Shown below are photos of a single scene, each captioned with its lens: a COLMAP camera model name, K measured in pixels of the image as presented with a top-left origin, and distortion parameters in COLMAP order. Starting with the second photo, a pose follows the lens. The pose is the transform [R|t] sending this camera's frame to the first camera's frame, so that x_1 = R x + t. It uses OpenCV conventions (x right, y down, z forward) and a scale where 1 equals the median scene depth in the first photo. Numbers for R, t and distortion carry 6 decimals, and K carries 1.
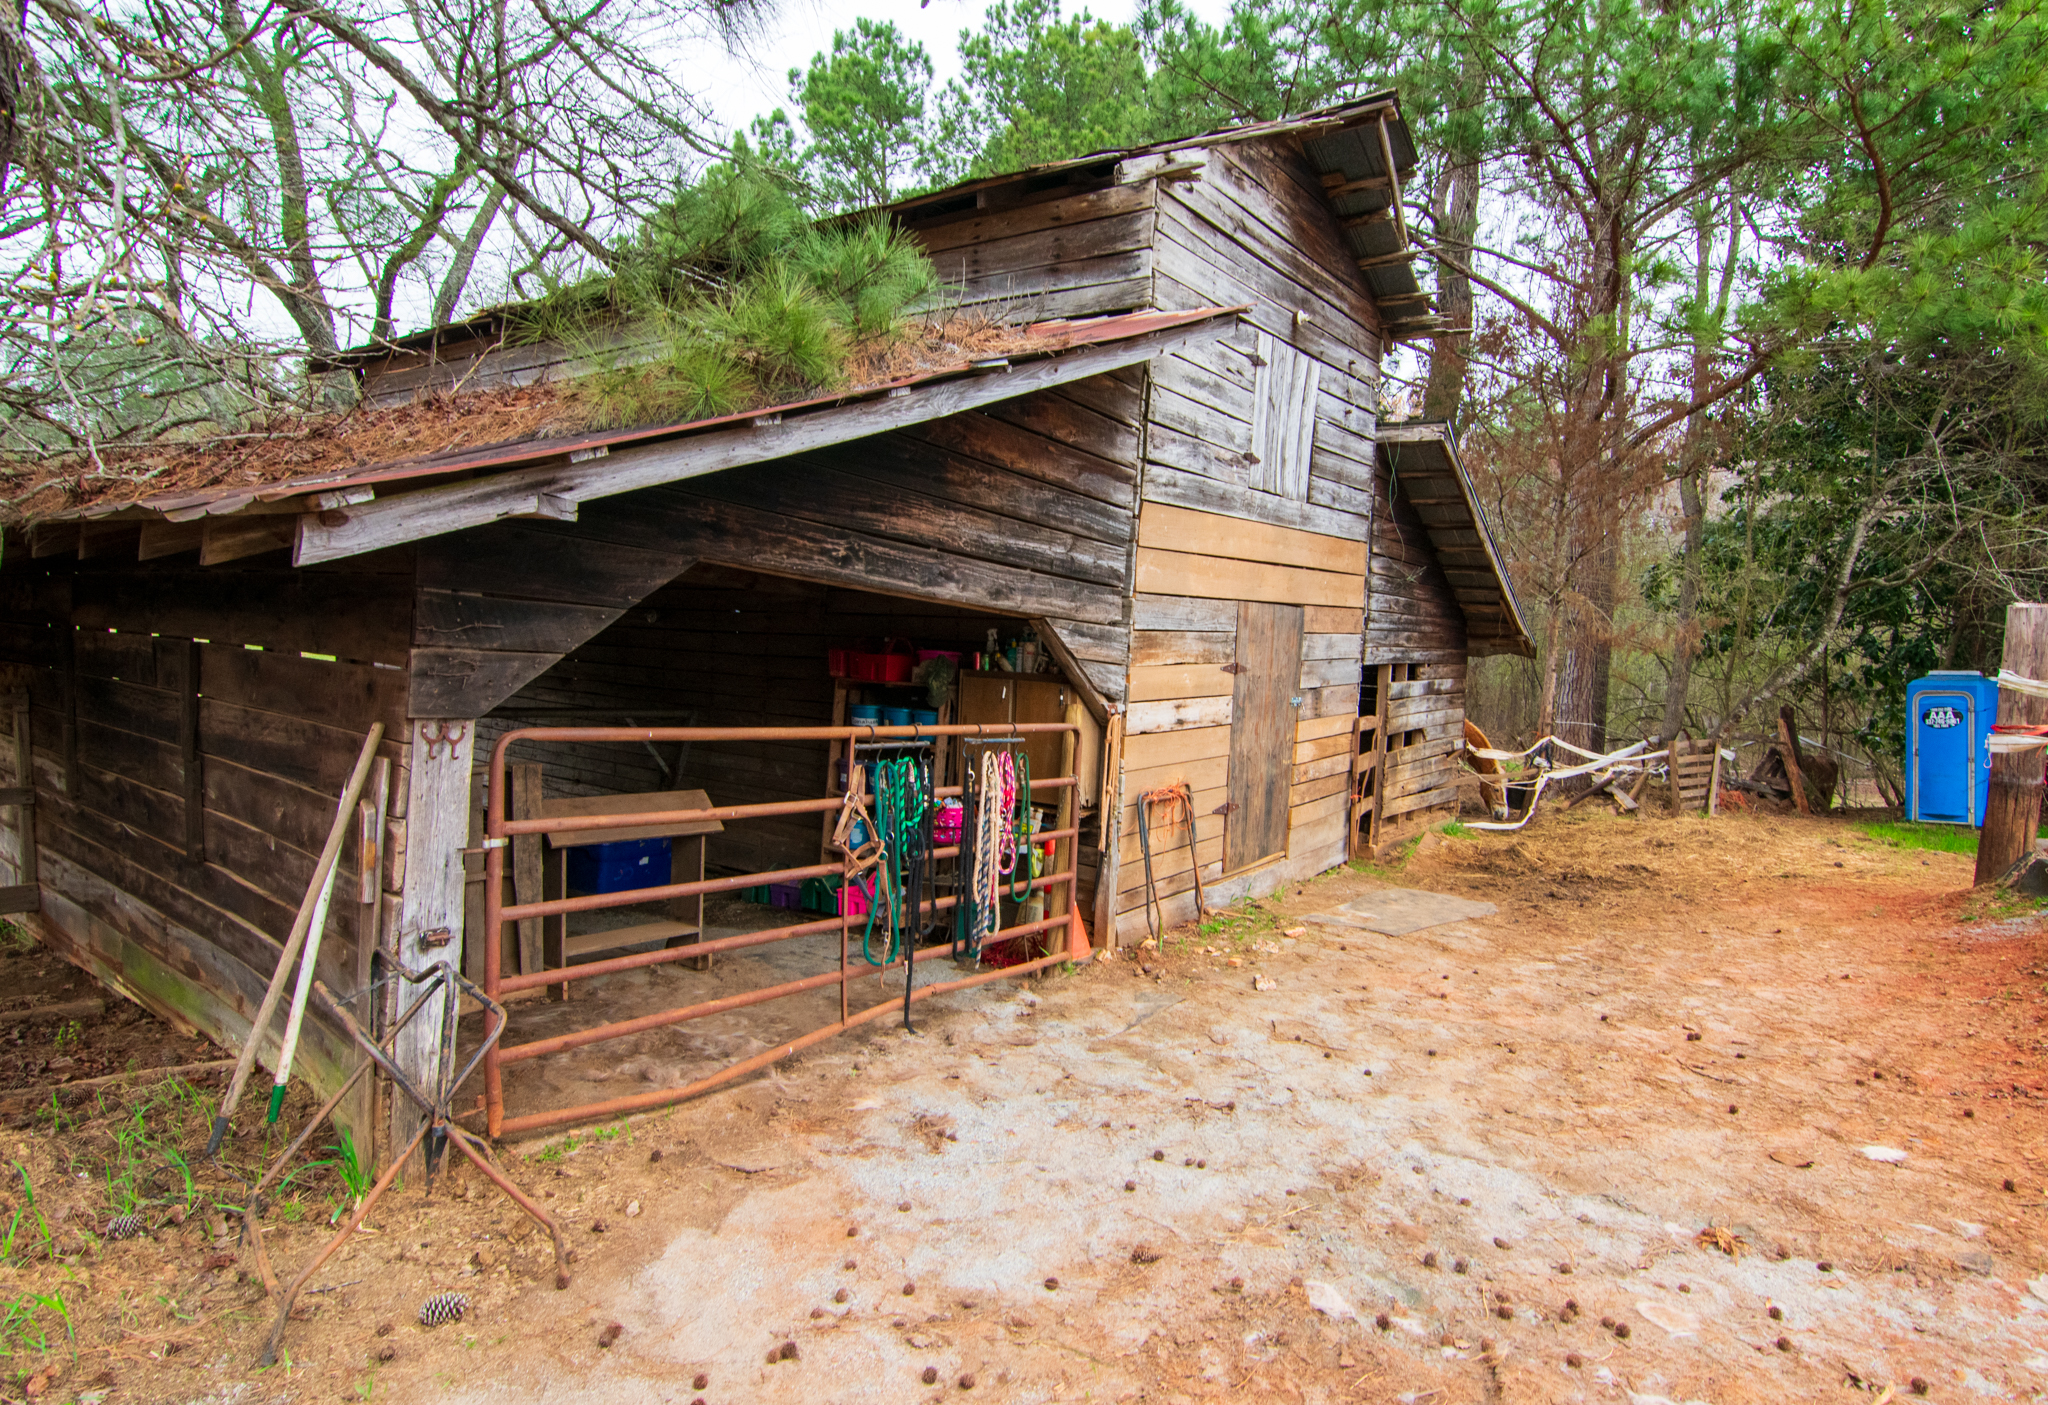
lens RADIAL K [[1157.6, 0, 1023.5], [0, 1157.6, 708.1], [0, 0, 1]] dist [0.000275, -0.000079]
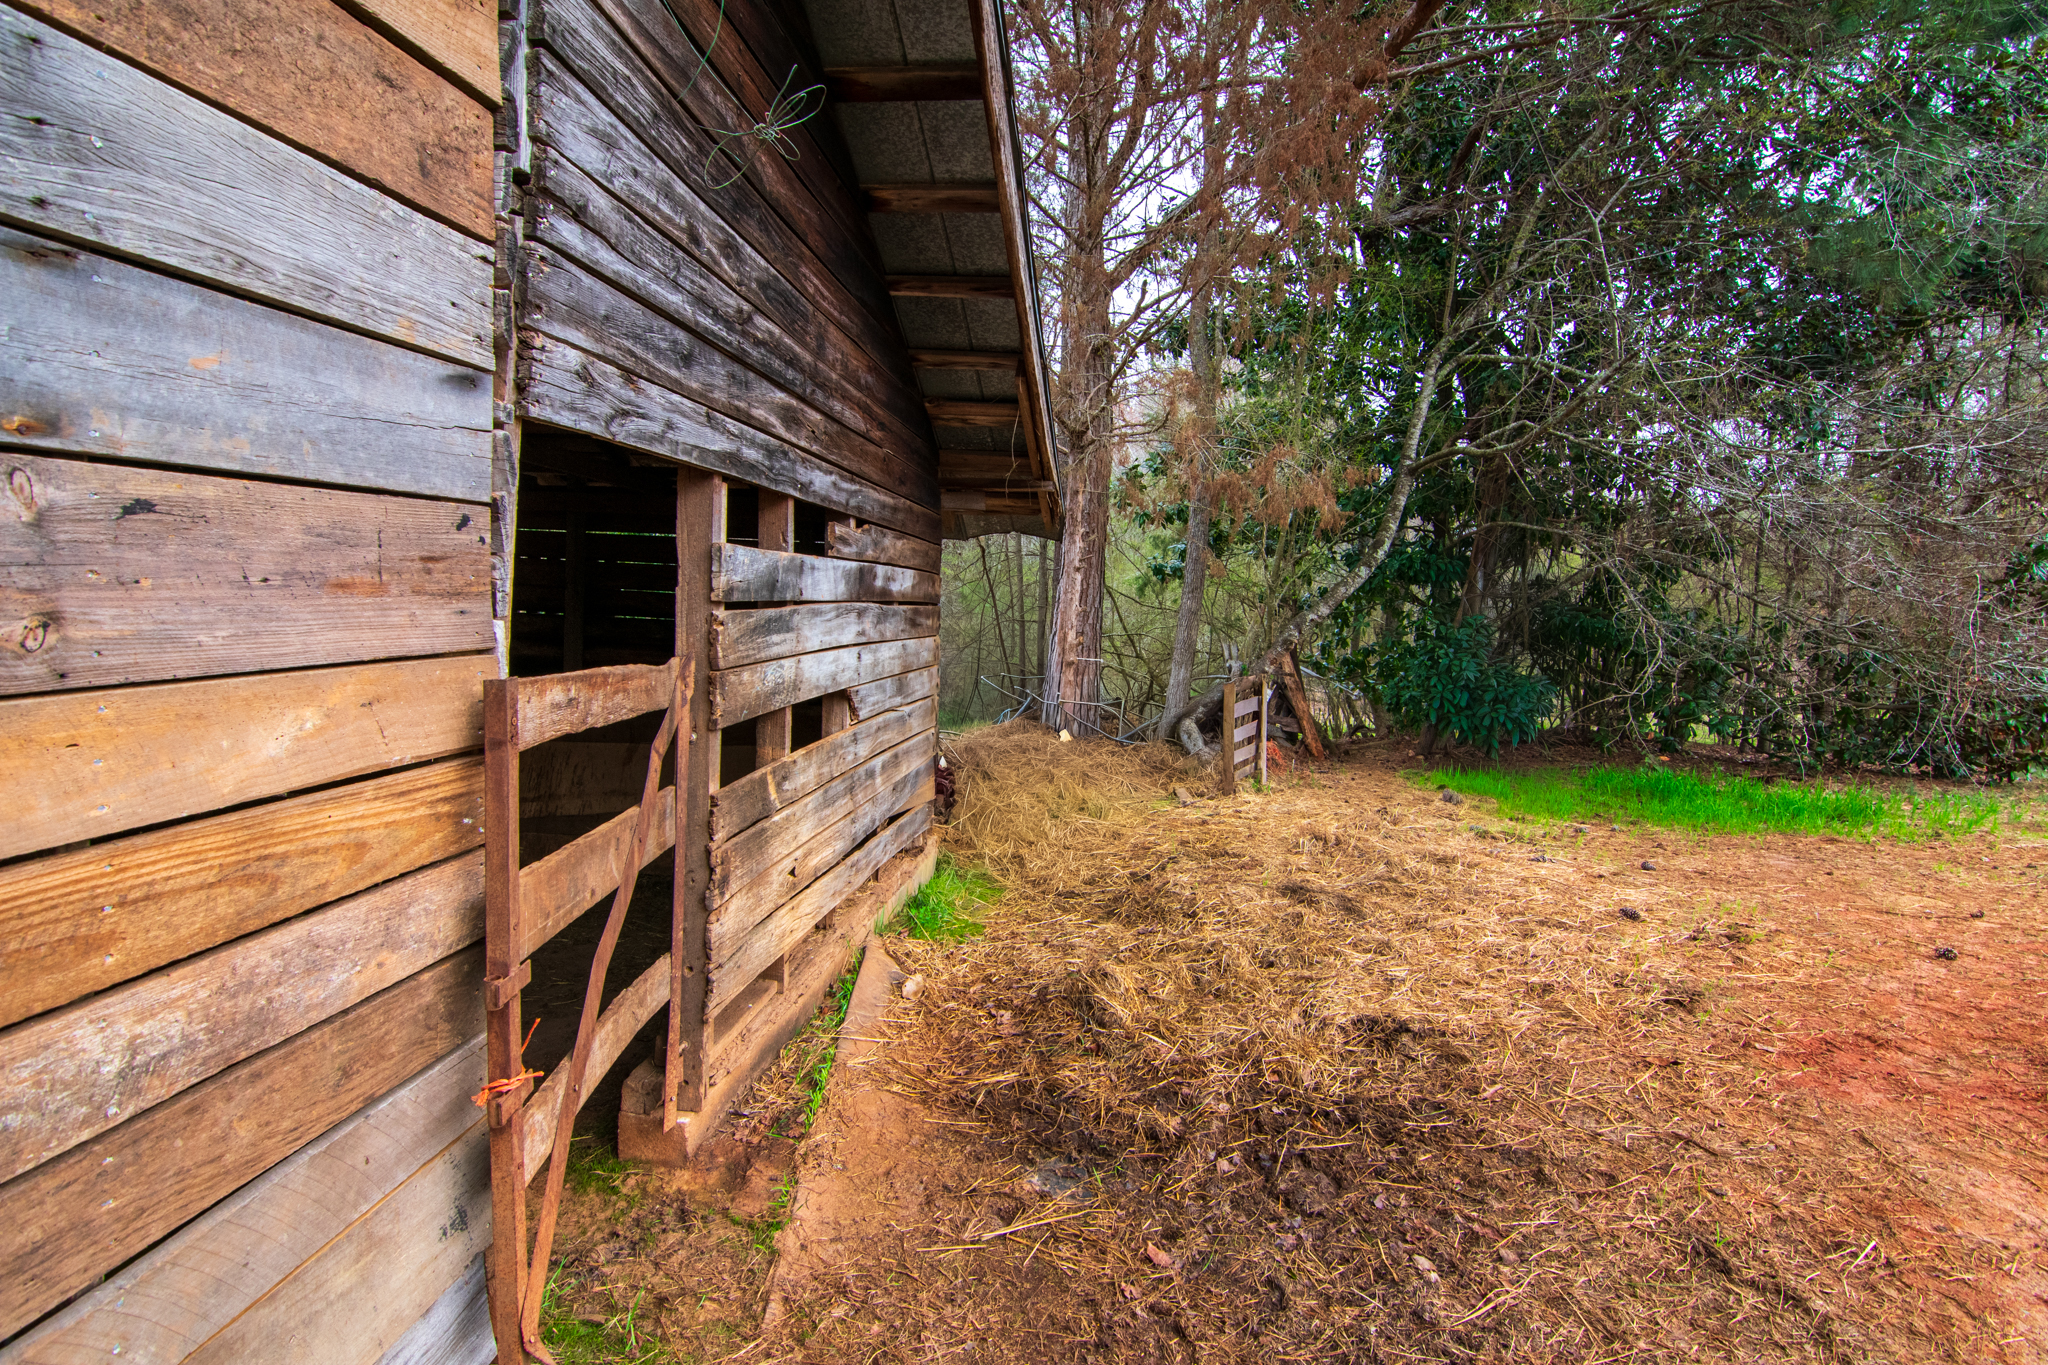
lens RADIAL K [[939.5, 0, 1024.7], [0, 939.5, 685.7], [0, 0, 1]] dist [0.000358, 0.000023]
pose [[0.882825, -0.040968, 0.467911, 0.273100], [0.021580, 0.998675, 0.046724, 0.003308], [-0.469205, -0.031152, 0.882539, 0.760649]]
